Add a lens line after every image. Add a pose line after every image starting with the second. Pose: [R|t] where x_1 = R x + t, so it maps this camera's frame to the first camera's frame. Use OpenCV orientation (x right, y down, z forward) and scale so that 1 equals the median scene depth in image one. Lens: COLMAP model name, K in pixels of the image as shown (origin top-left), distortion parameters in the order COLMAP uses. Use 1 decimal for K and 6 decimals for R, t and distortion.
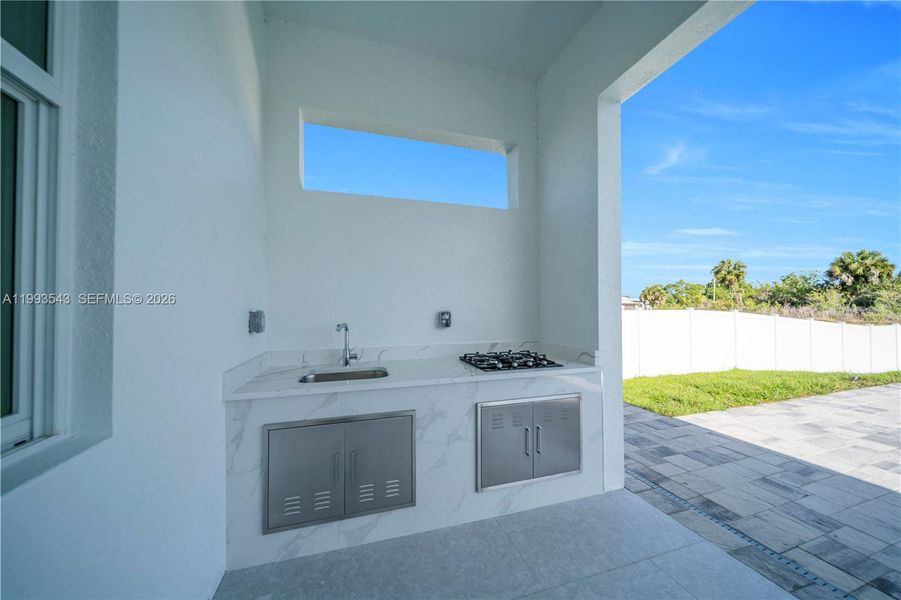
lens RADIAL K [[309.7, 0, 450.4], [0, 309.7, 306.0], [0, 0, 1]] dist [0.000024, -0.000139]
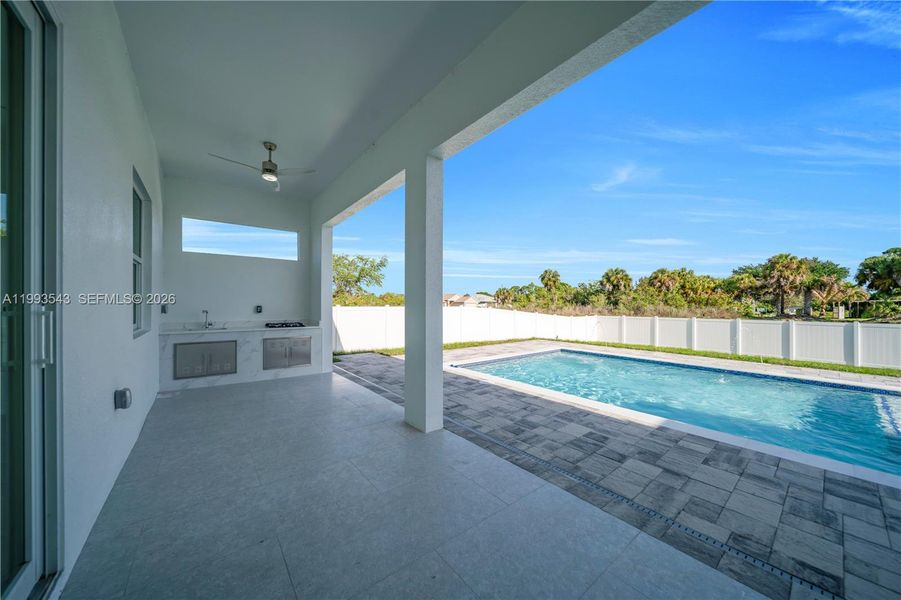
lens RADIAL K [[309.7, 0, 450.4], [0, 309.7, 306.0], [0, 0, 1]] dist [0.000024, -0.000139]
pose [[0.935174, 0.006776, 0.354125, 0.038183], [-0.010741, 0.999900, 0.009233, -0.001305], [-0.354027, -0.012438, 0.935153, -0.126408]]
